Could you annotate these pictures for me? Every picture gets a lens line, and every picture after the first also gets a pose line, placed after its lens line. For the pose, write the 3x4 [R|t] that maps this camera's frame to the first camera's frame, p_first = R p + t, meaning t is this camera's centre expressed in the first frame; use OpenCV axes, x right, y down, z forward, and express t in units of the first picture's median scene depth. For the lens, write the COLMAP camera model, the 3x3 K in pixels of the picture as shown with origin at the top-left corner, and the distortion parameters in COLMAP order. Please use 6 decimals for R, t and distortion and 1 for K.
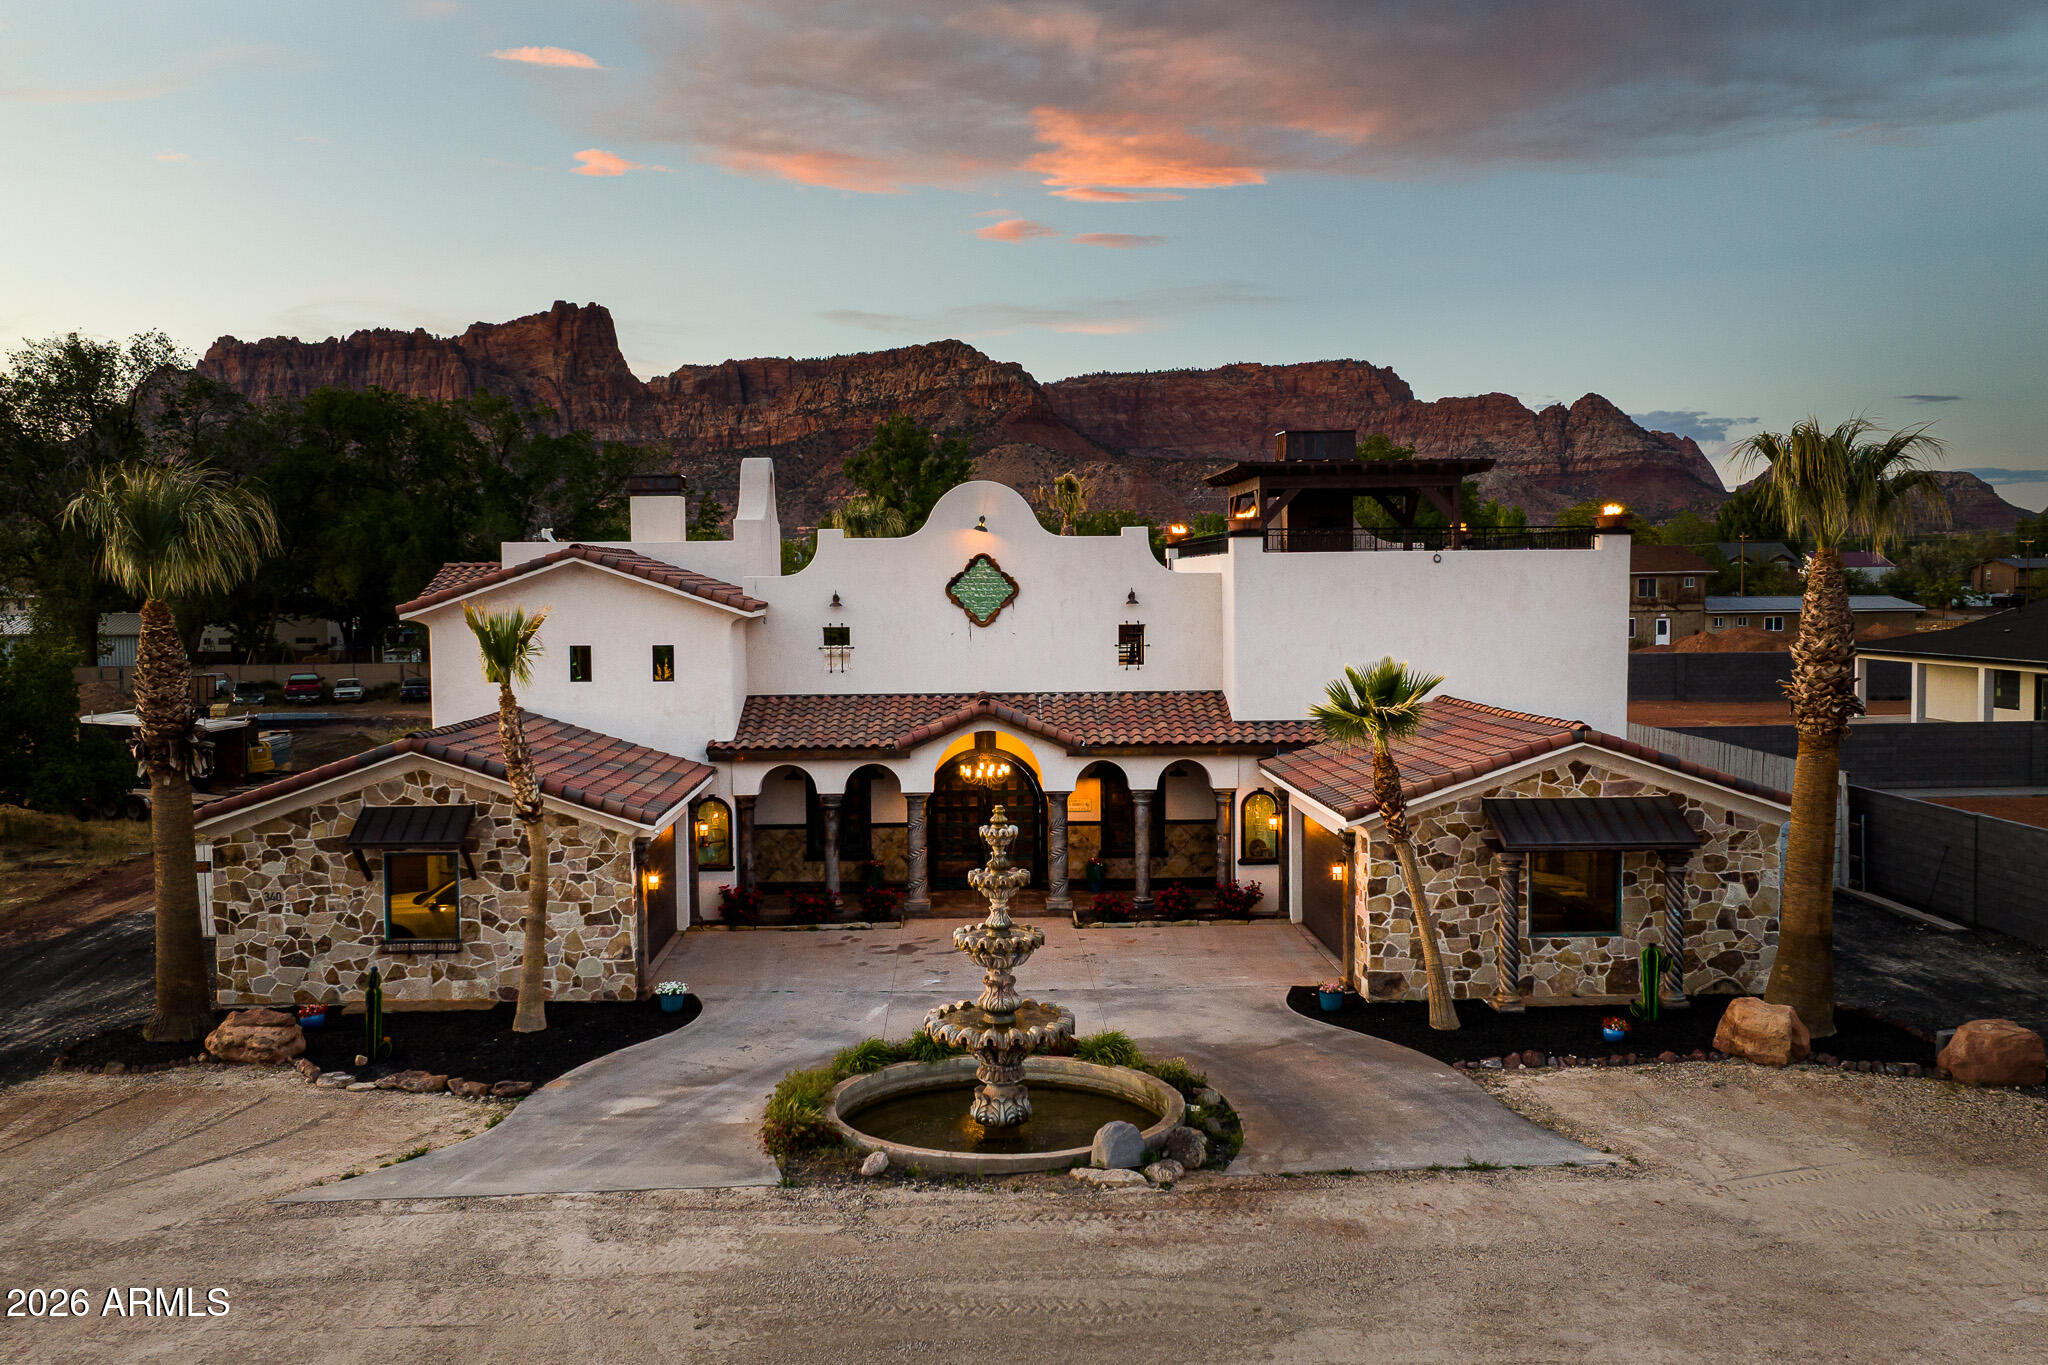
lens RADIAL K [[1846.0, 0, 981.2], [0, 1846.0, 679.8], [0, 0, 1]] dist [-0.001246, -0.068299]
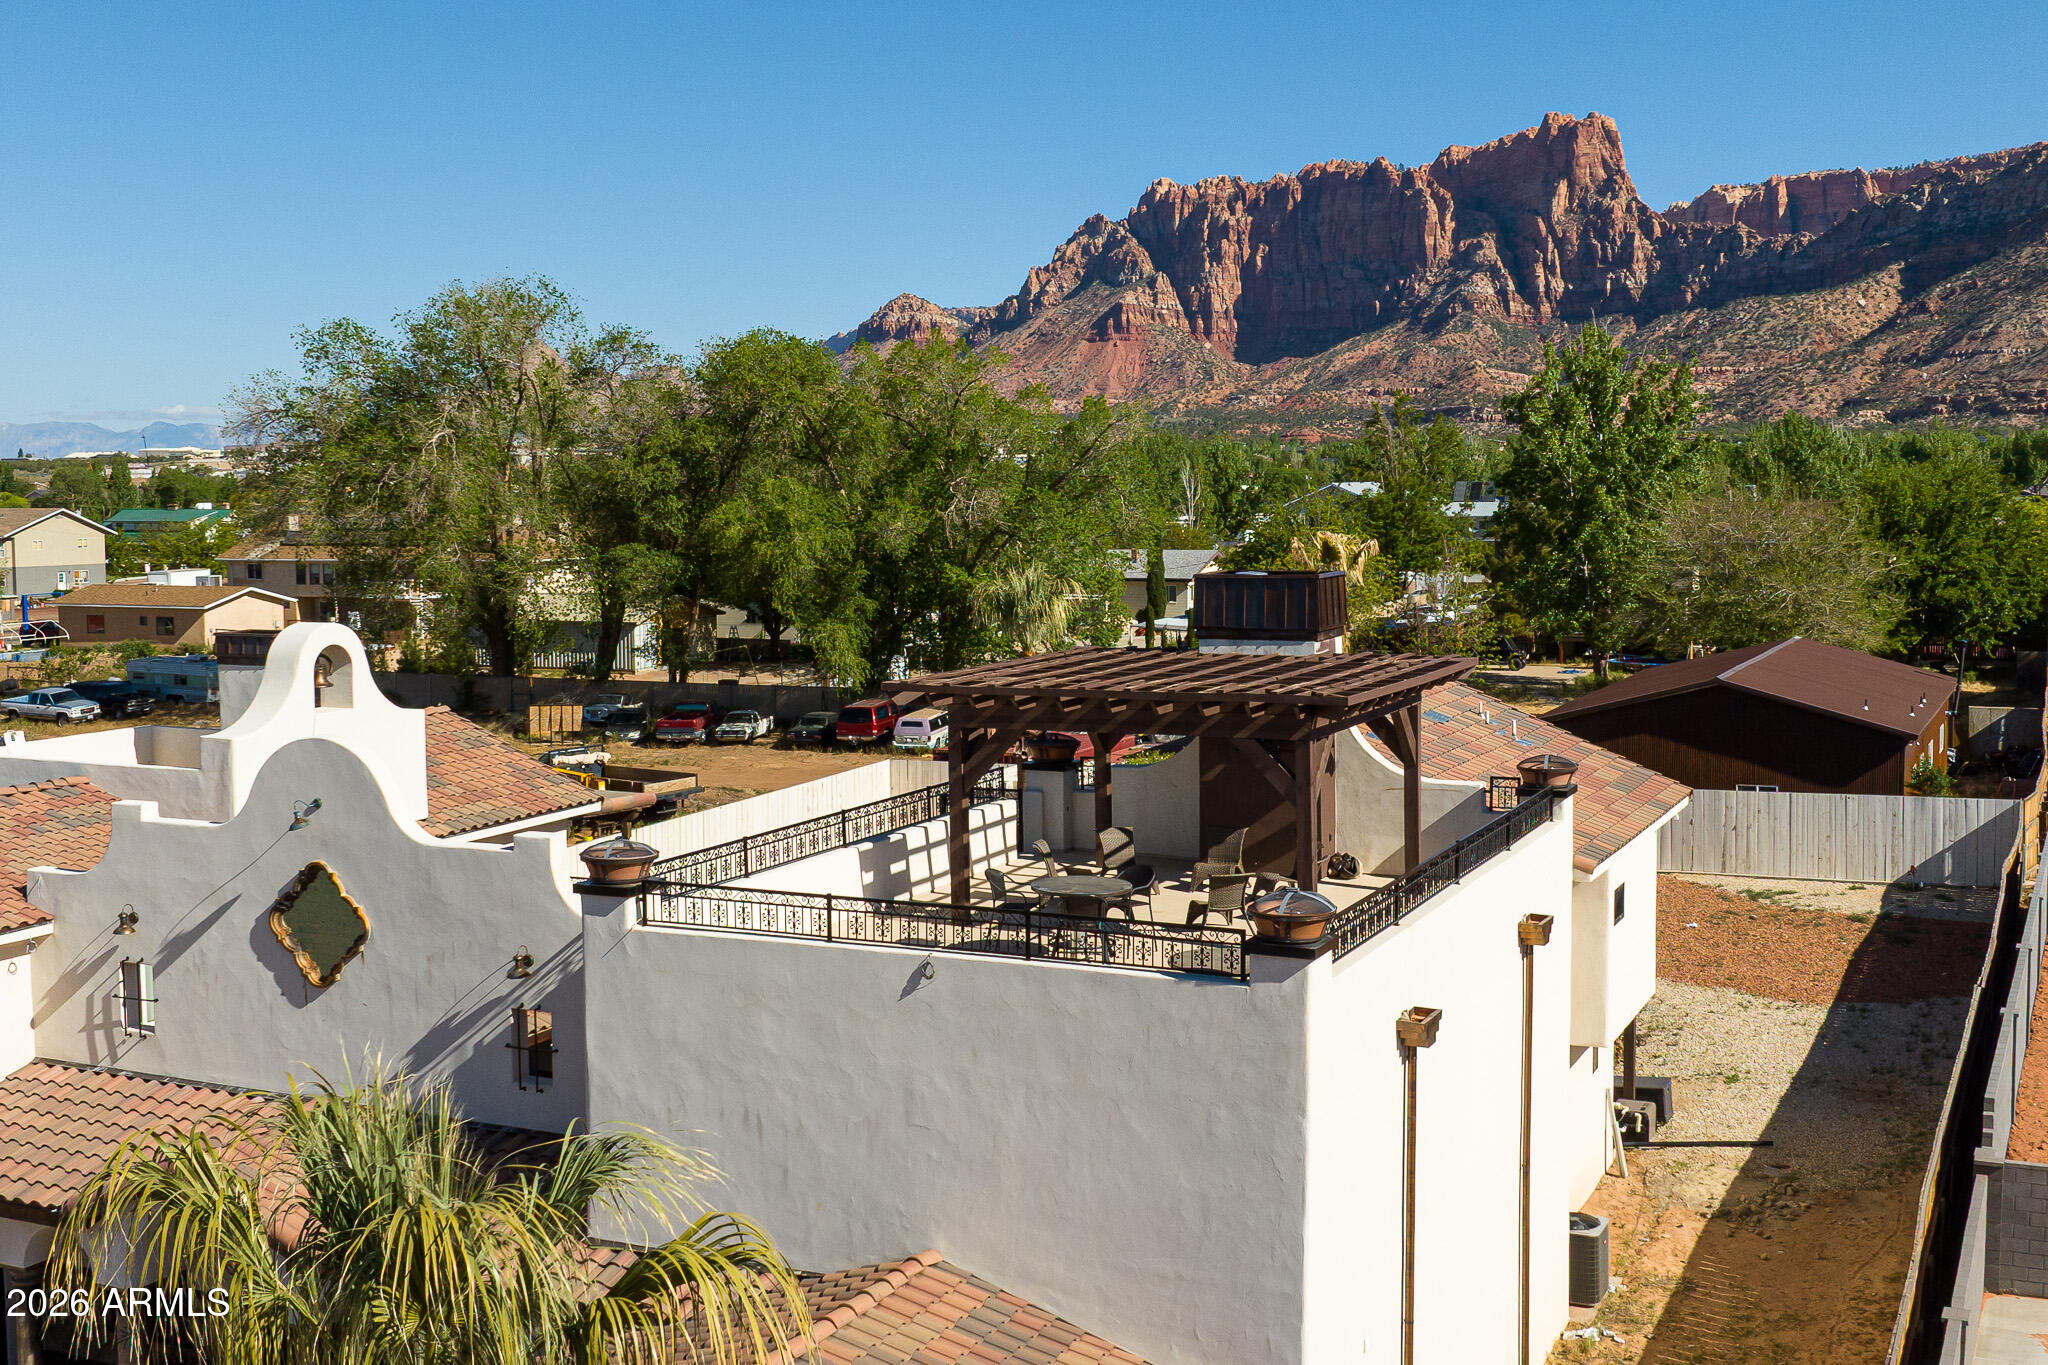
lens RADIAL K [[2303.2, 0, 1033.3], [0, 2303.2, 636.8], [0, 0, 1]] dist [-0.001586, -0.021169]
pose [[0.897387, 0.033628, -0.439961, 0.667095], [-0.023171, 0.999307, 0.029120, -0.213728], [0.440635, -0.015938, 0.897545, 0.588711]]
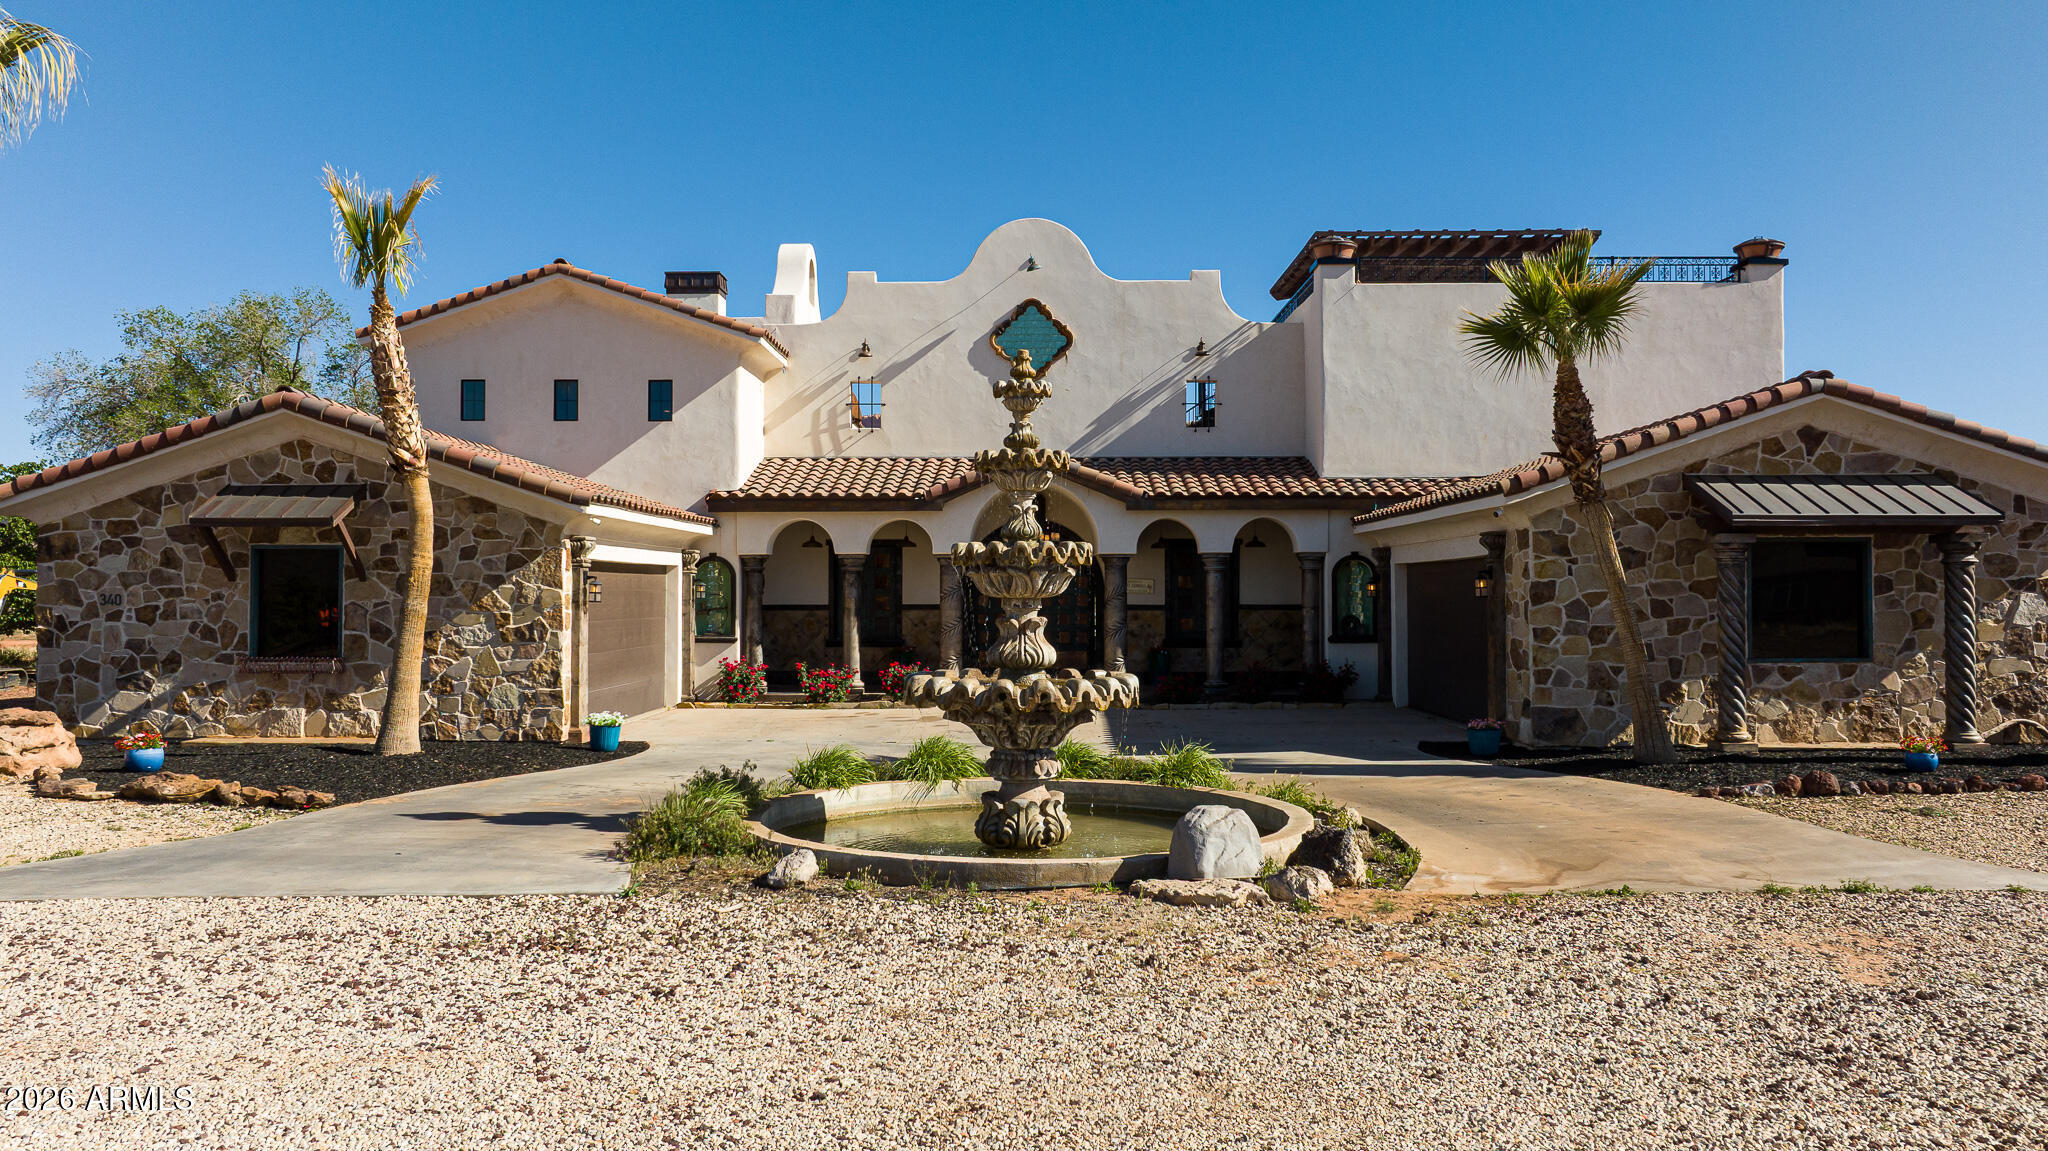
lens RADIAL K [[1495.8, 0, 1003.1], [0, 1495.8, 572.0], [0, 0, 1]] dist [-0.024371, -0.004742]
pose [[0.999322, 0.008632, -0.035787, 0.017660], [-0.011177, 0.997377, -0.071517, 0.146707], [0.035076, 0.071869, 0.996797, 0.383138]]
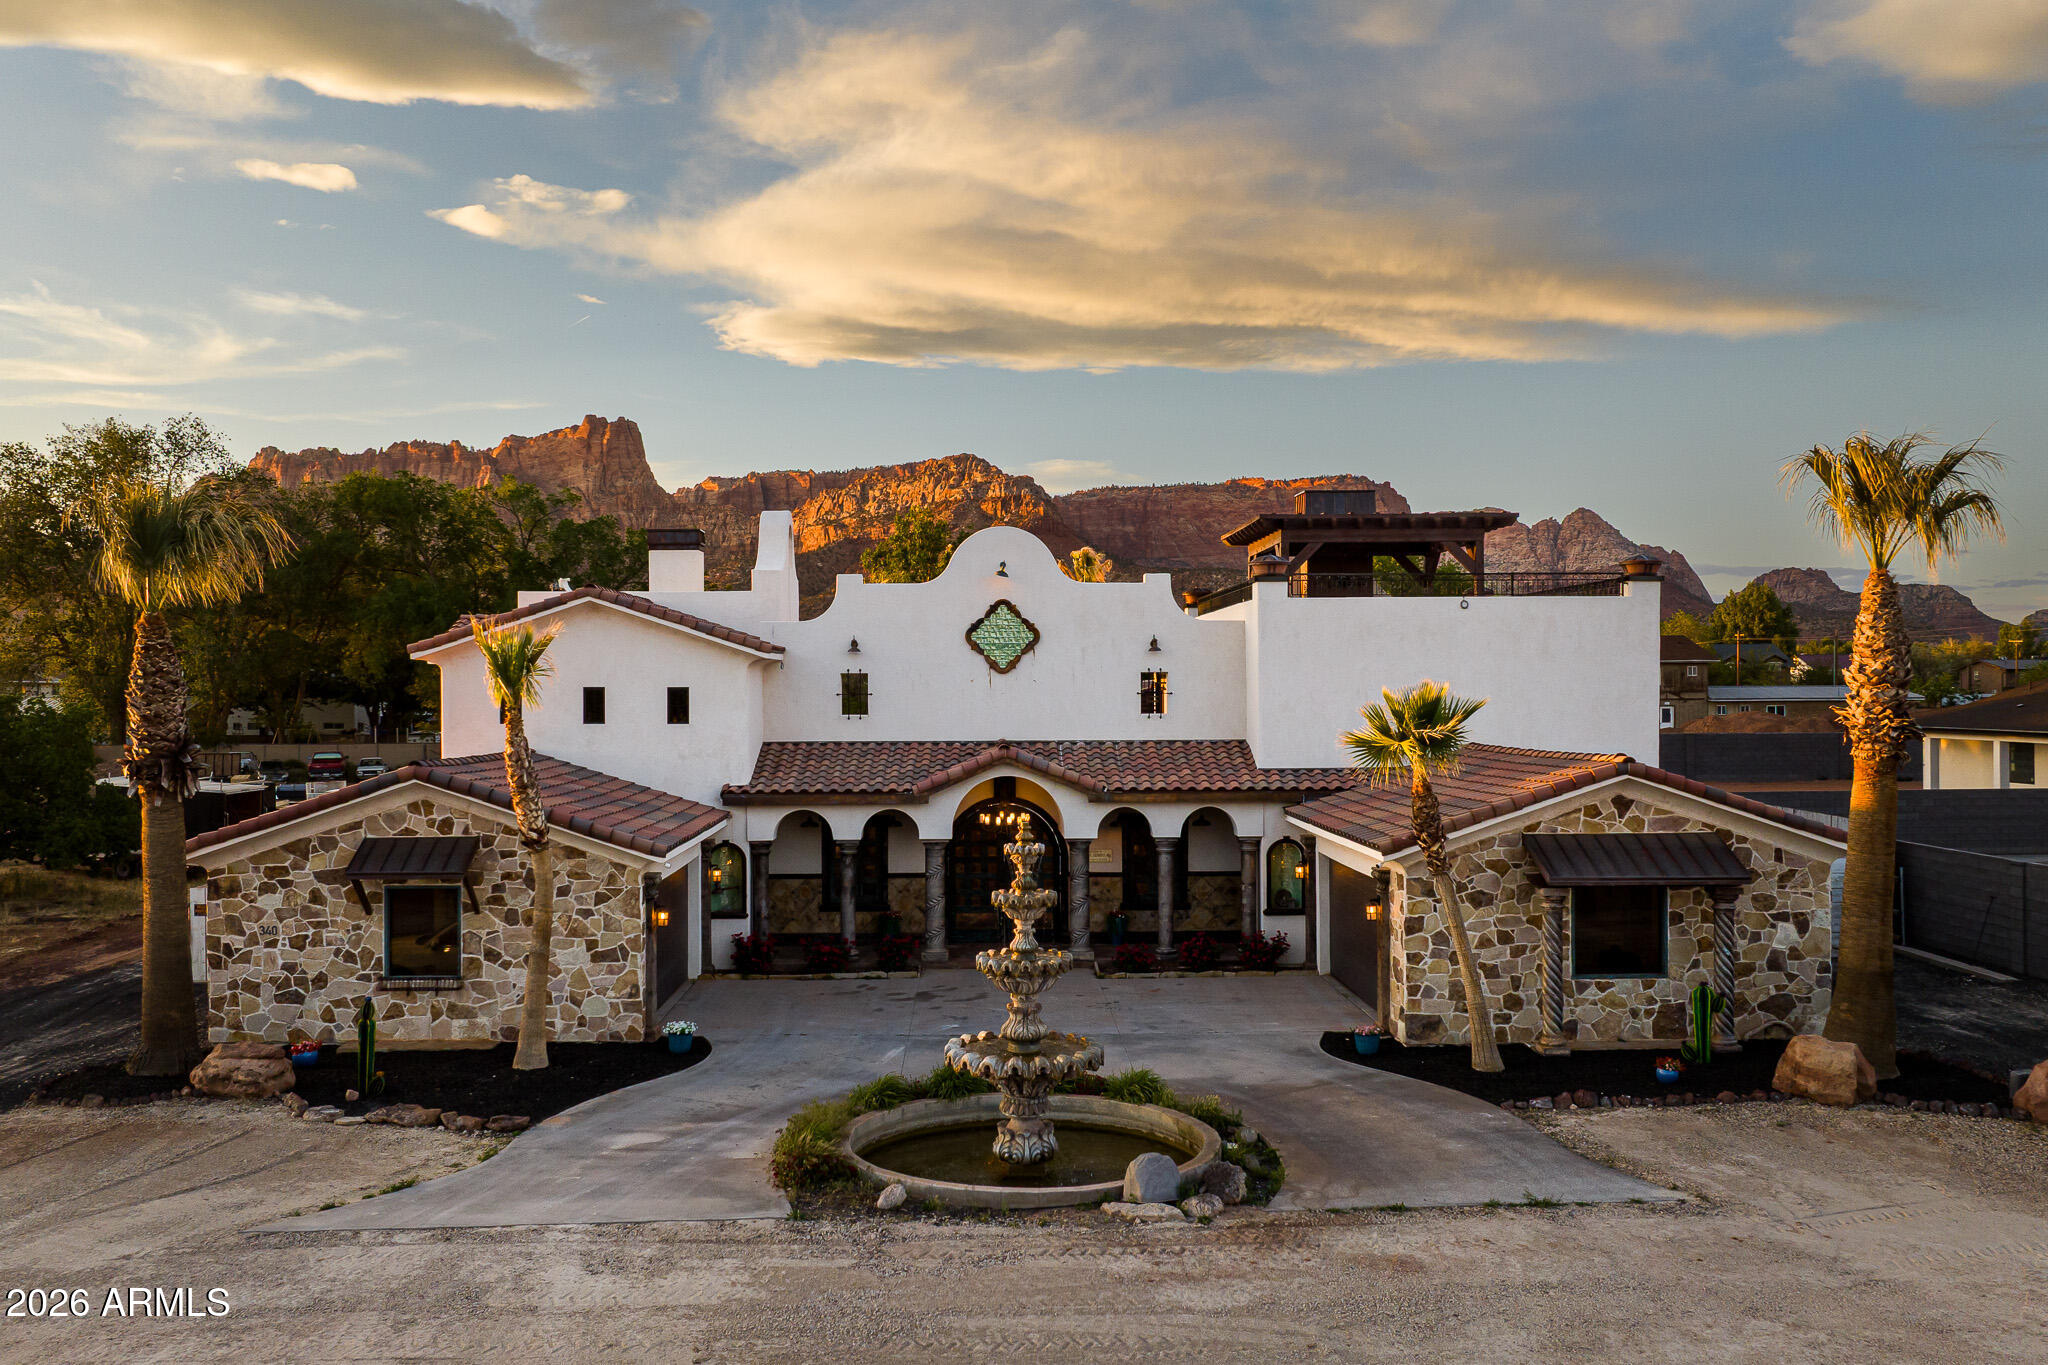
lens RADIAL K [[1787.8, 0, 991.2], [0, 1787.8, 685.7], [0, 0, 1]] dist [-0.009439, -0.041916]
pose [[0.999986, 0.005170, -0.001202, -0.005551], [-0.005228, 0.998511, -0.054295, 0.038382], [0.000920, 0.054300, 0.998524, 0.061196]]
